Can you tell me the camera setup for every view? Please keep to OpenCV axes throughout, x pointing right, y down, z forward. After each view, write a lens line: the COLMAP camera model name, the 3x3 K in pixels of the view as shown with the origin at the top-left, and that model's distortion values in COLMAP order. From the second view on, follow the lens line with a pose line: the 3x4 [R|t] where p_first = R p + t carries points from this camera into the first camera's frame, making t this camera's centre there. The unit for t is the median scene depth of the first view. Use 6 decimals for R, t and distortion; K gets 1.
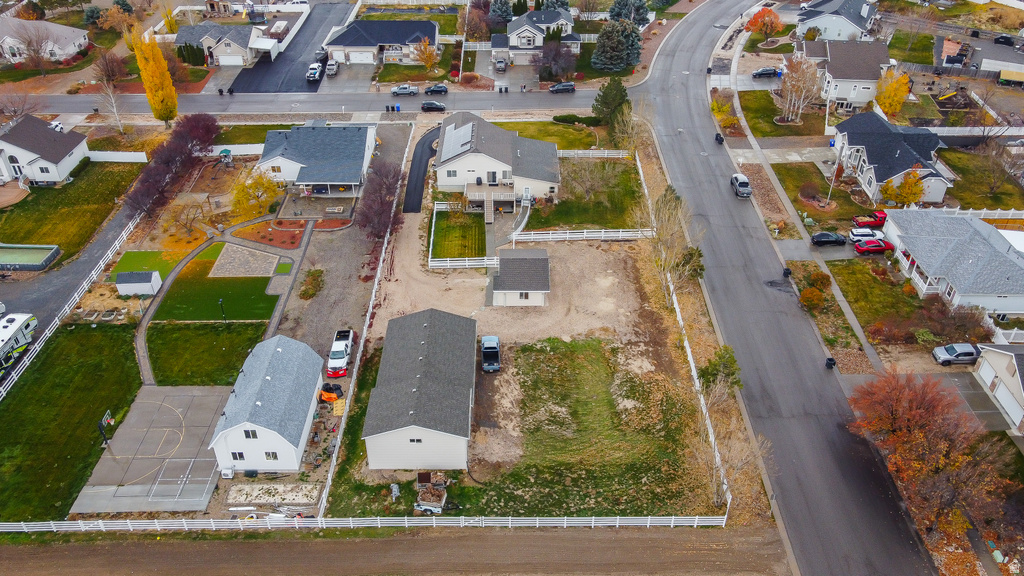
lens RADIAL K [[784.3, 0, 512.0], [0, 784.3, 288.0], [0, 0, 1]] dist [0.001700, 0.044985]
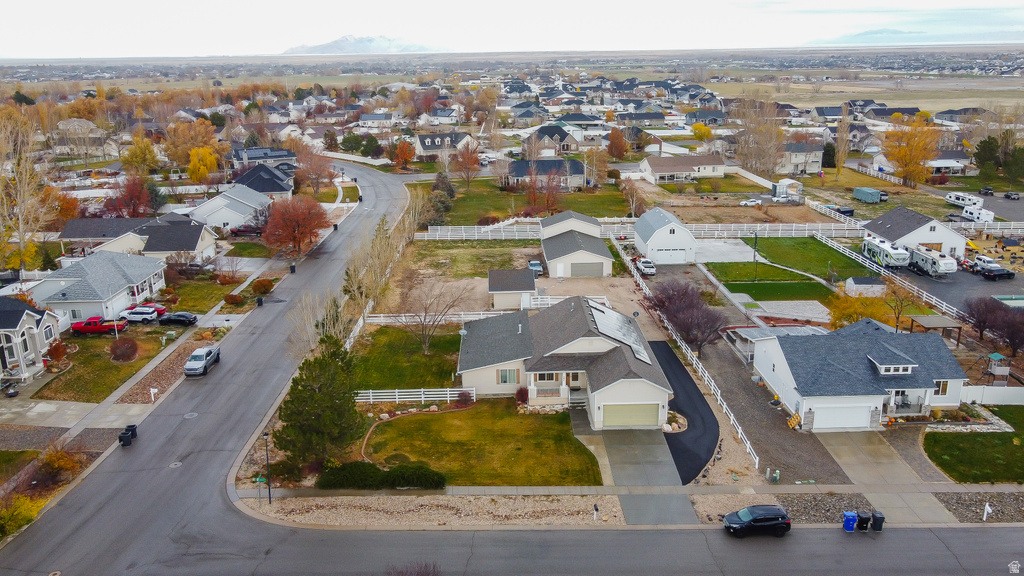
lens RADIAL K [[814.5, 0, 512.0], [0, 814.5, 288.0], [0, 0, 1]] dist [0.002622, 0.035417]
pose [[-0.999769, 0.017278, -0.012802, 0.026618], [0.000699, 0.621125, 0.783711, -0.831883], [0.021493, 0.783521, -0.620994, 1.578274]]
